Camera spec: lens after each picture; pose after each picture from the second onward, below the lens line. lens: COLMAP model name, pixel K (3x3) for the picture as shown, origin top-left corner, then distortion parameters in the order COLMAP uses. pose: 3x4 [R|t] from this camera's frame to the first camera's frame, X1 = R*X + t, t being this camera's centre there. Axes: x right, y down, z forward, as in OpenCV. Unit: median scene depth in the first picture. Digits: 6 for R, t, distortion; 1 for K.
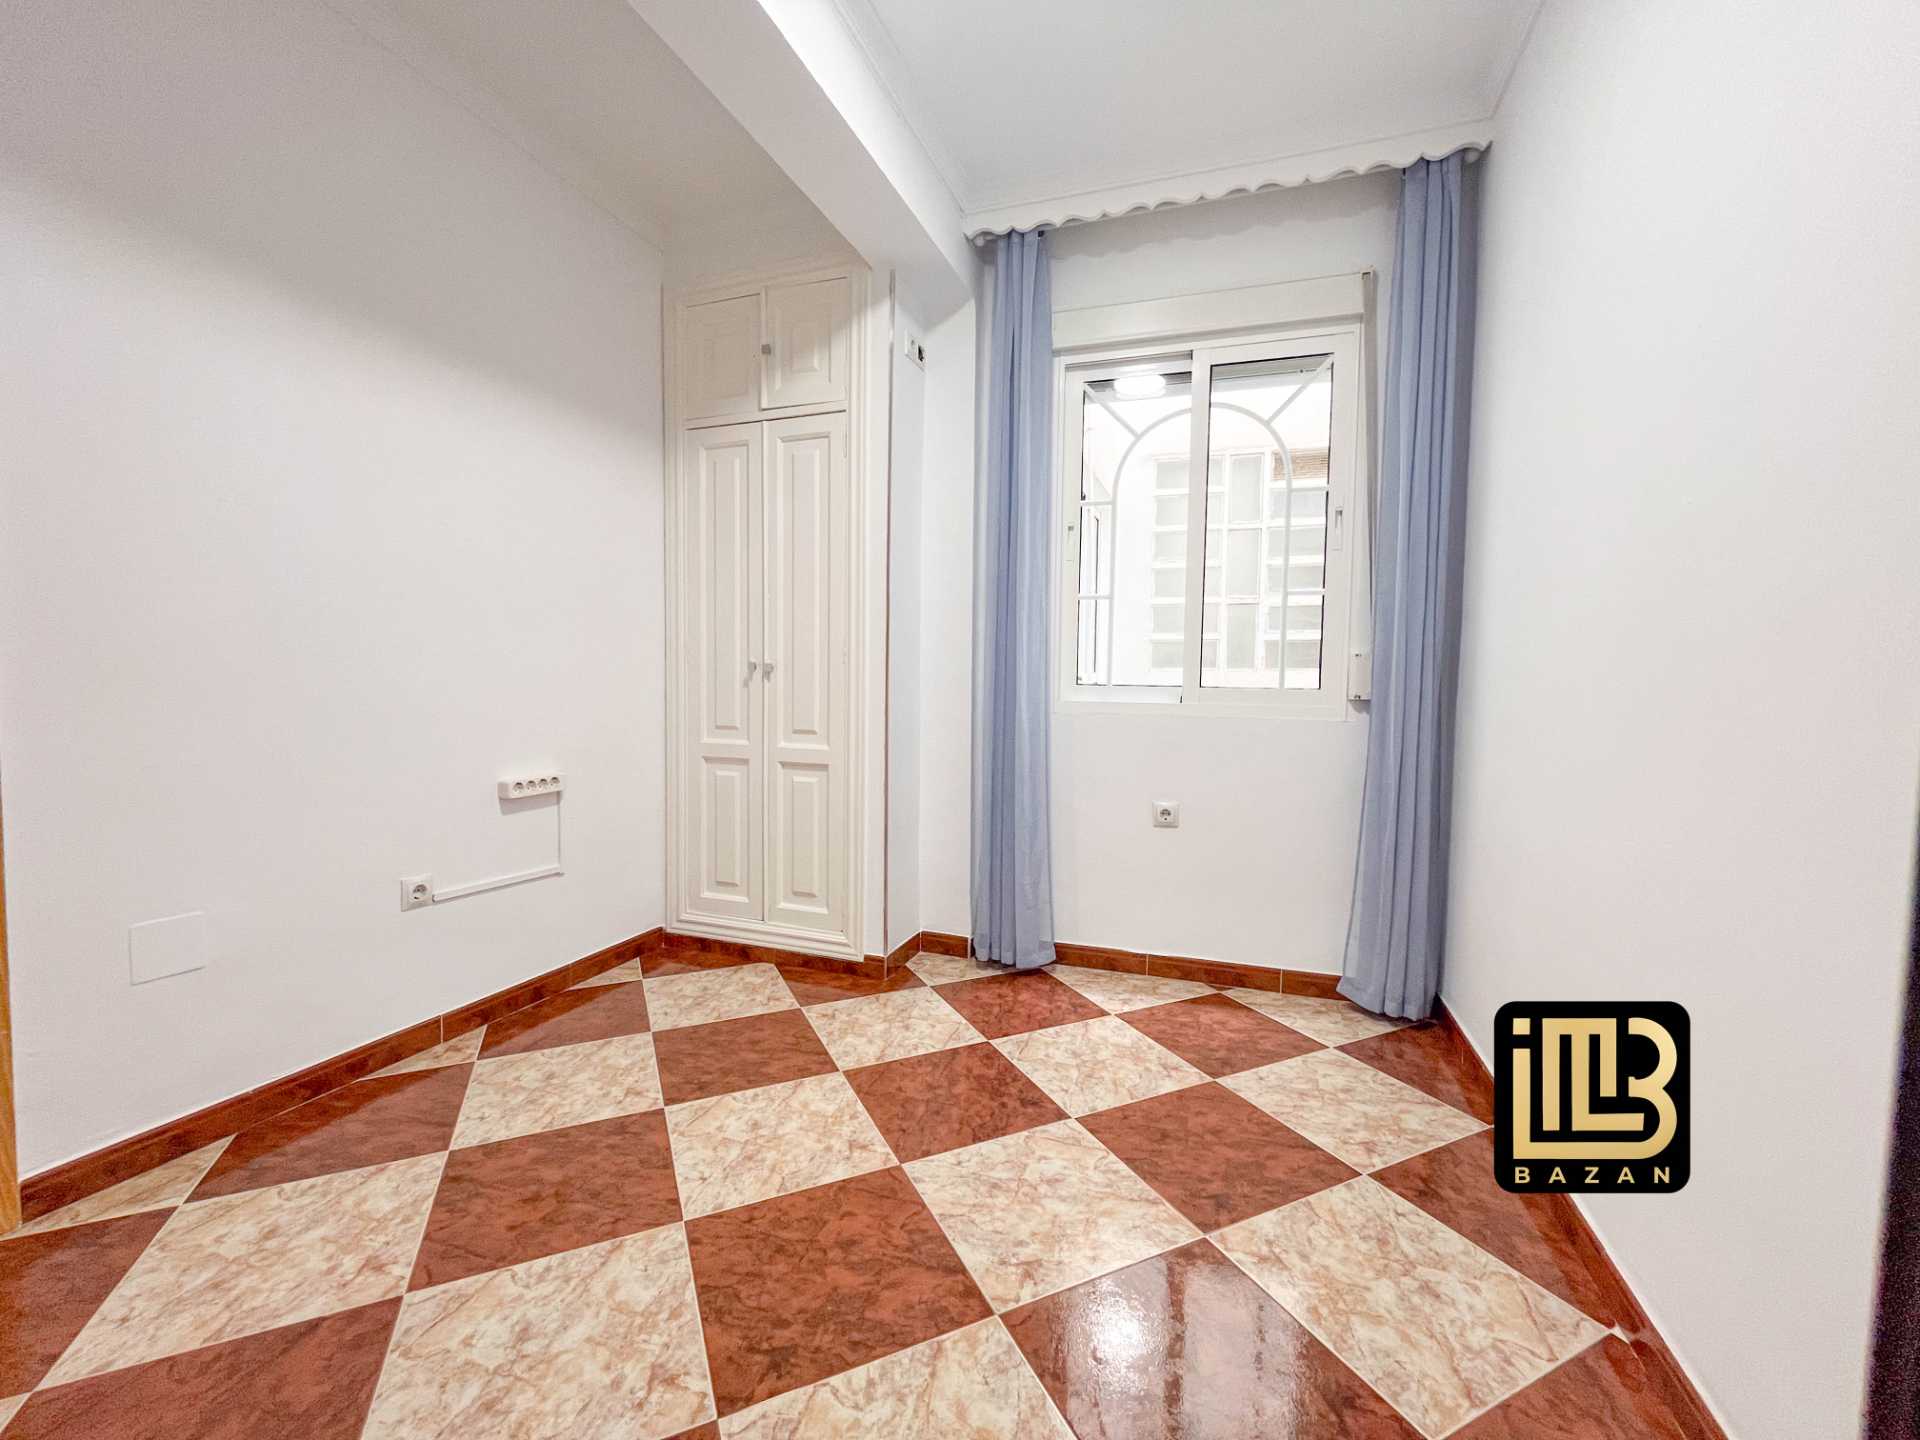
lens RADIAL K [[769.1, 0, 960.7], [0, 769.1, 720.3], [0, 0, 1]] dist [-0.003794, 0.000083]
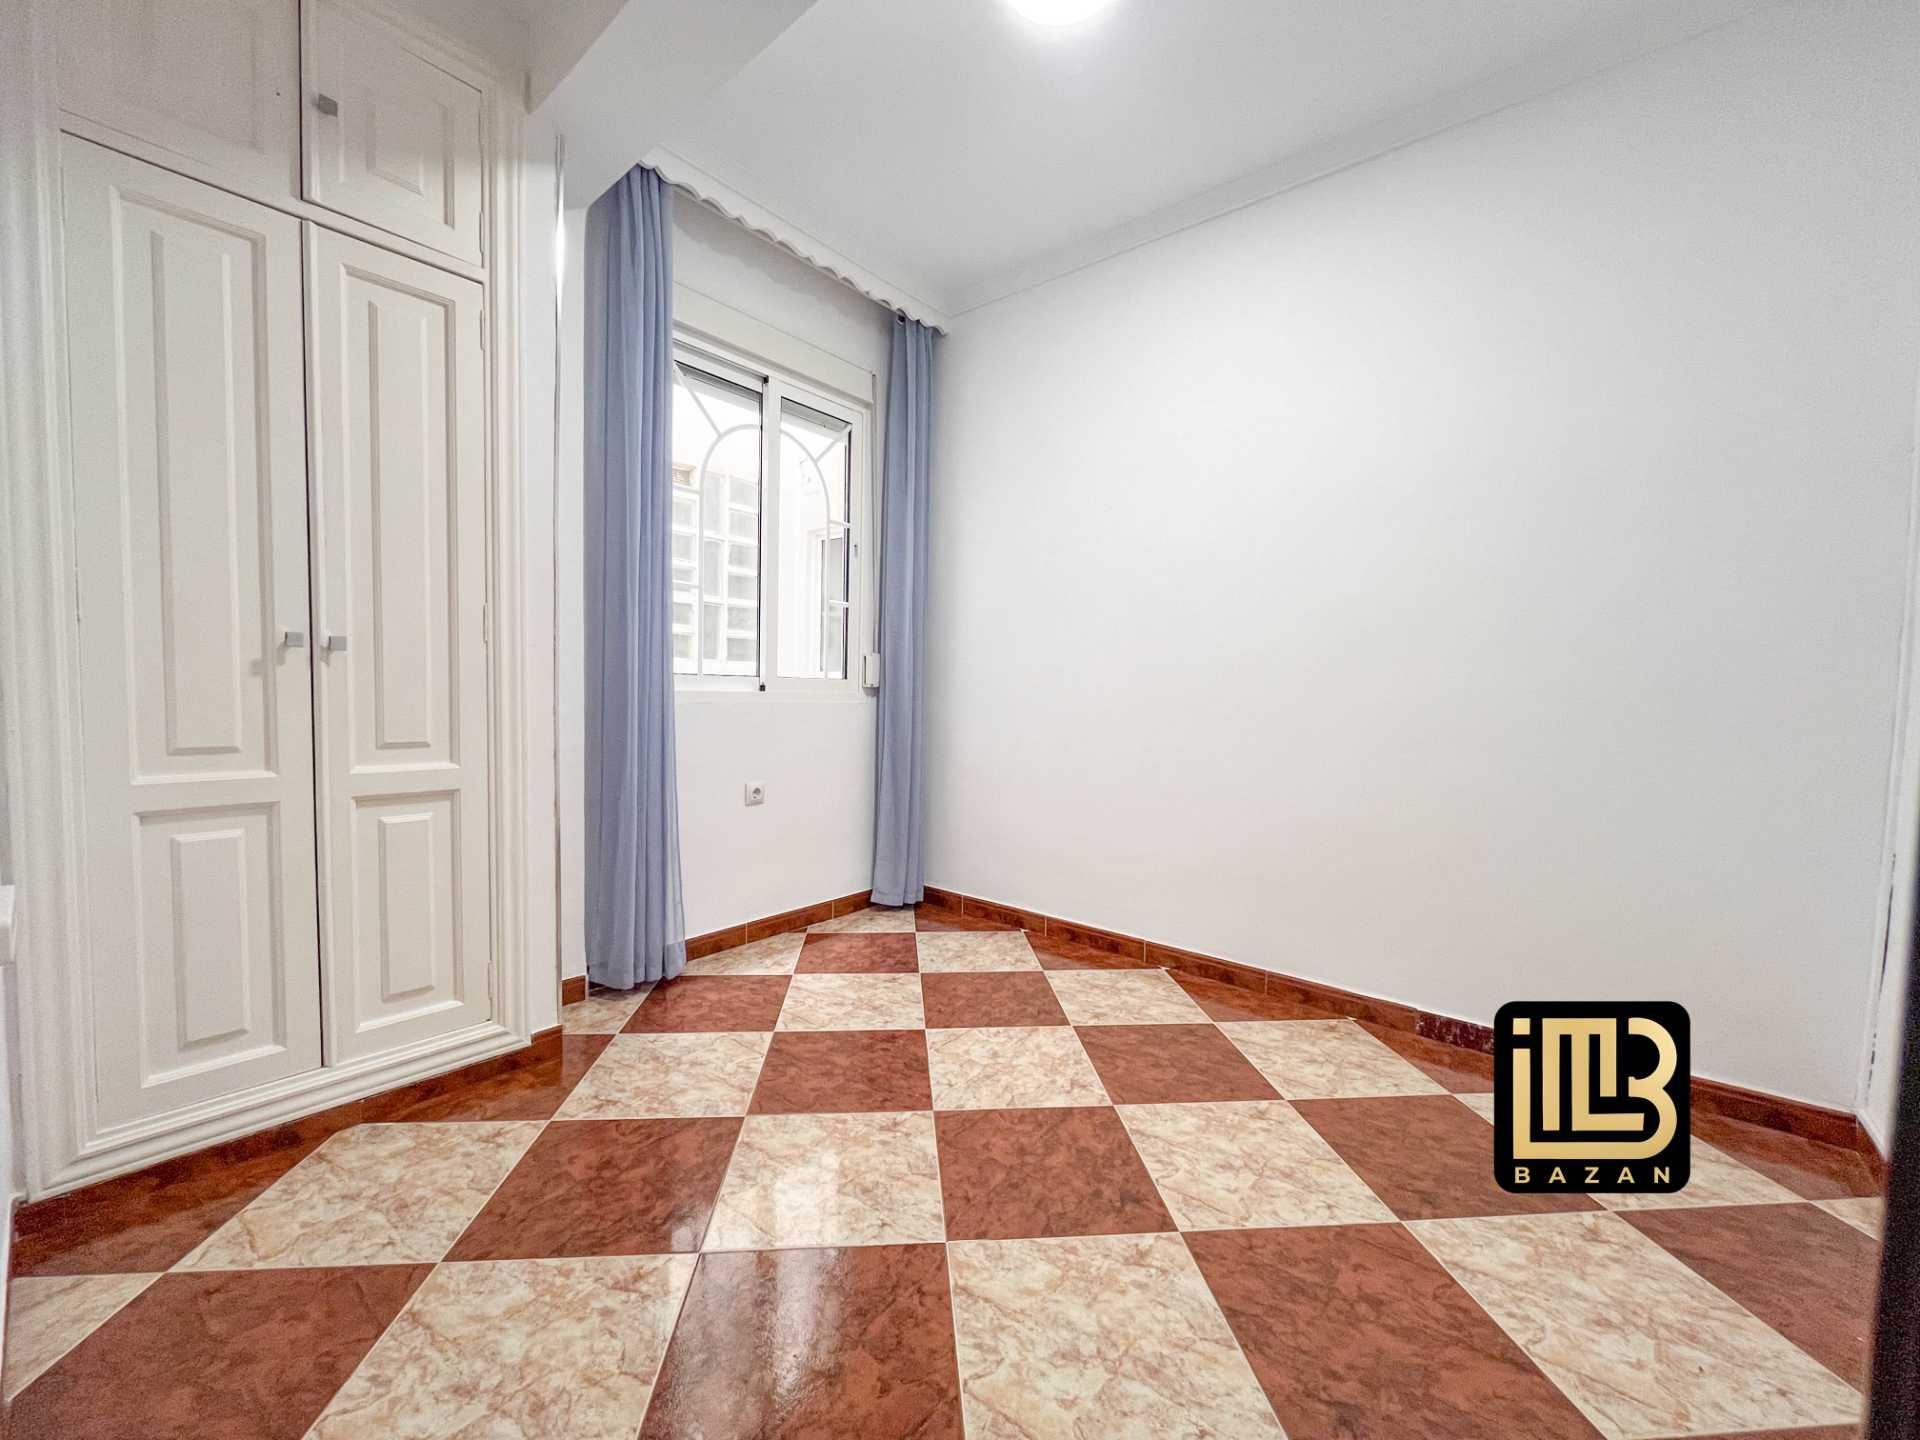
lens RADIAL K [[769.1, 0, 949.2], [0, 769.1, 721.6], [0, 0, 1]] dist [-0.003794, 0.000083]
pose [[0.359727, -0.052800, 0.931562, -0.679436], [0.027014, 0.998568, 0.046166, -0.024077], [-0.932666, 0.008558, 0.360639, 0.357749]]
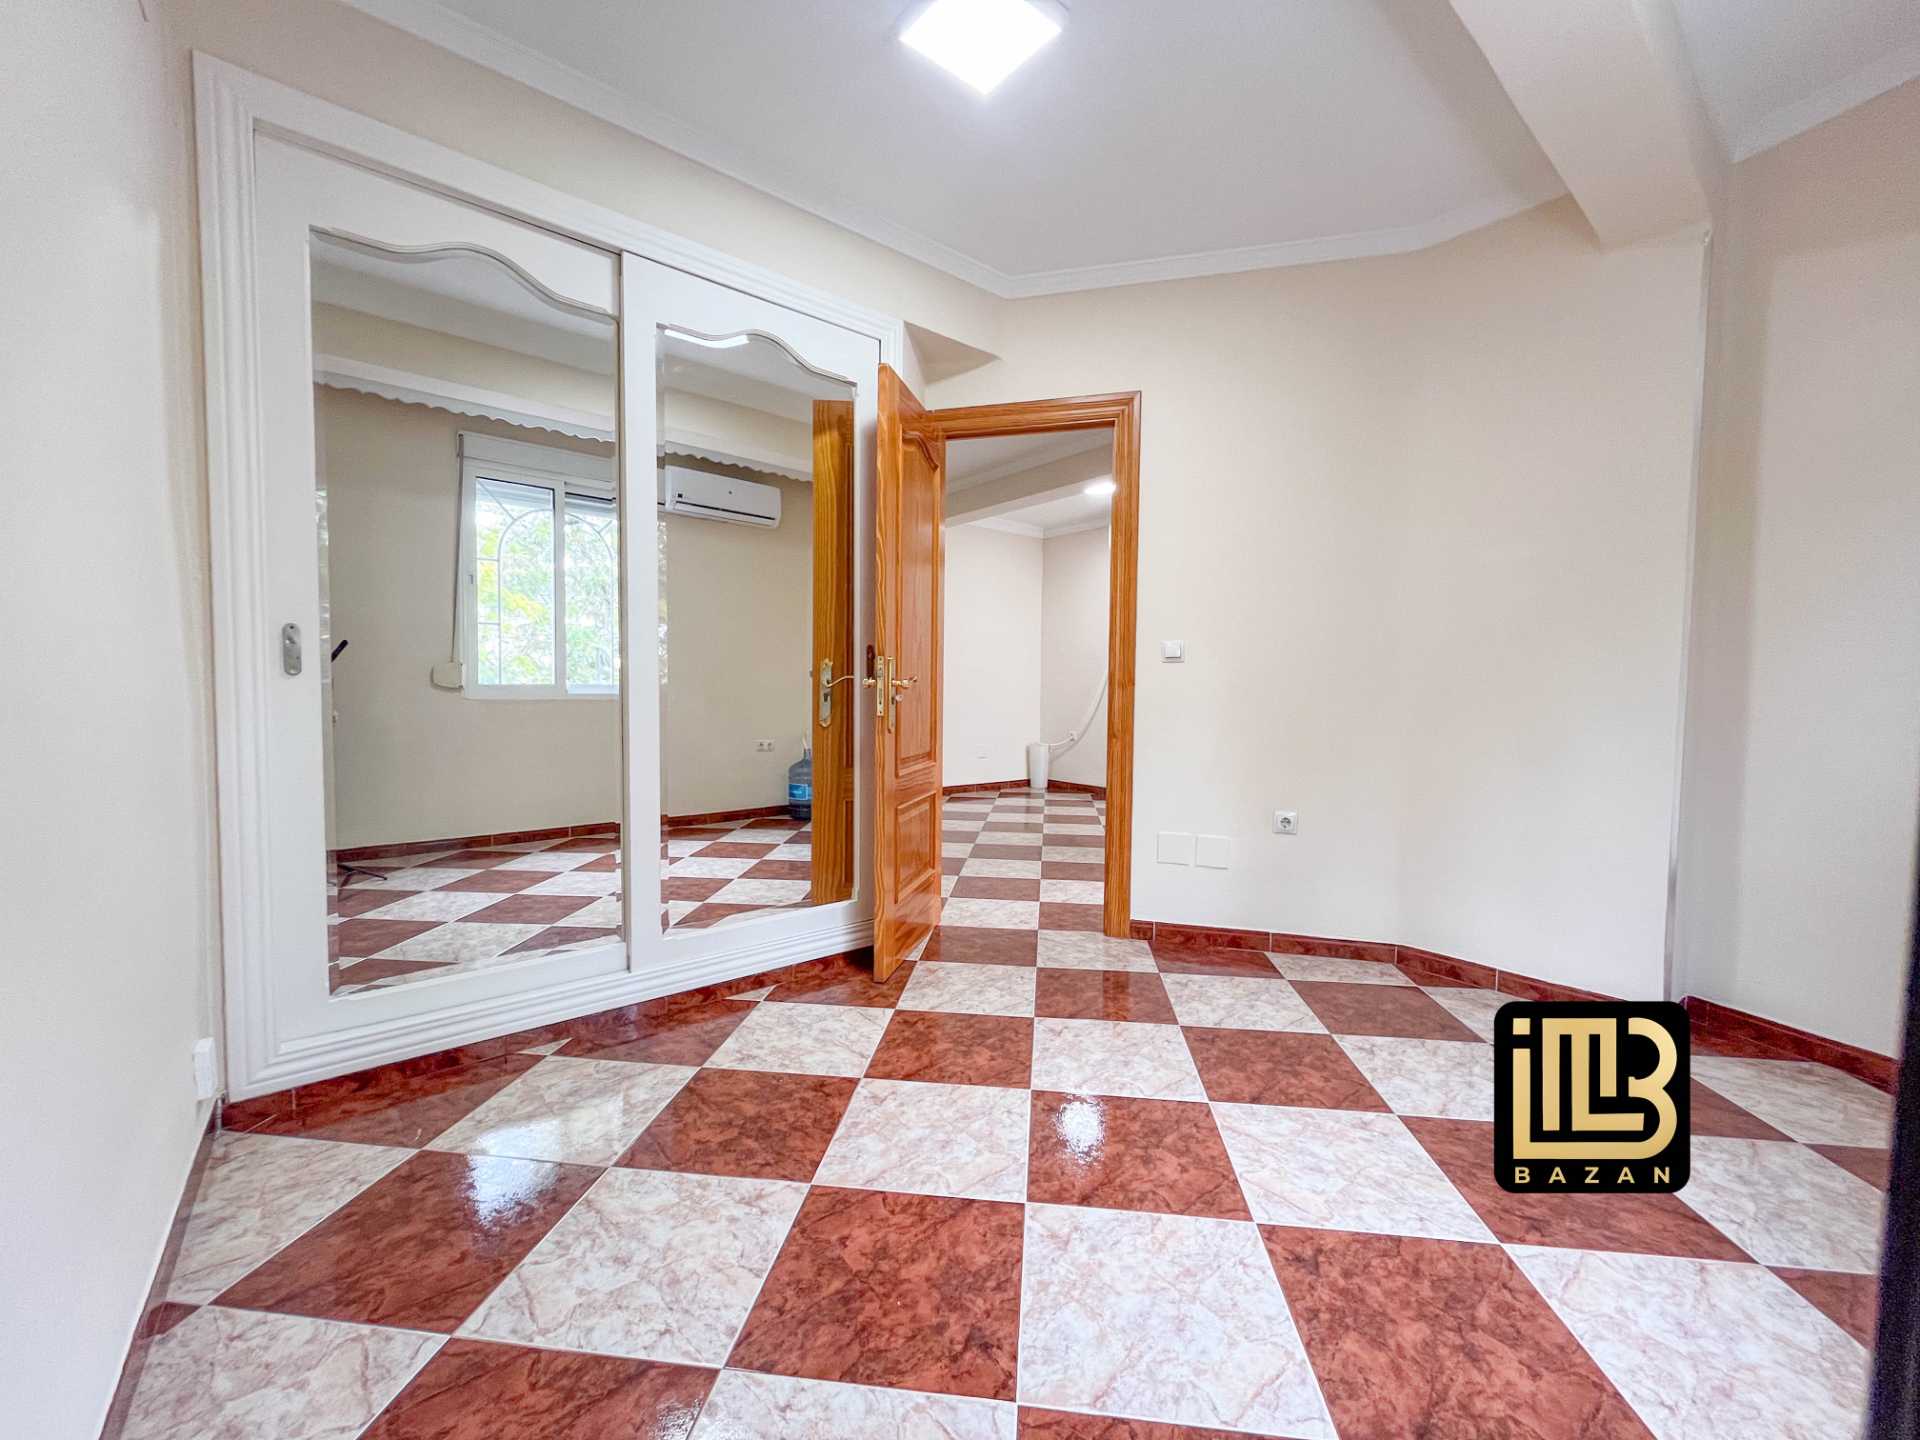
lens RADIAL K [[769.1, 0, 951.9], [0, 769.1, 717.8], [0, 0, 1]] dist [-0.003794, 0.000083]
pose [[0.537657, -0.039754, 0.842226, -0.707596], [0.032613, 0.999121, 0.026340, -0.021888], [-0.842533, 0.013305, 0.538481, 0.284536]]
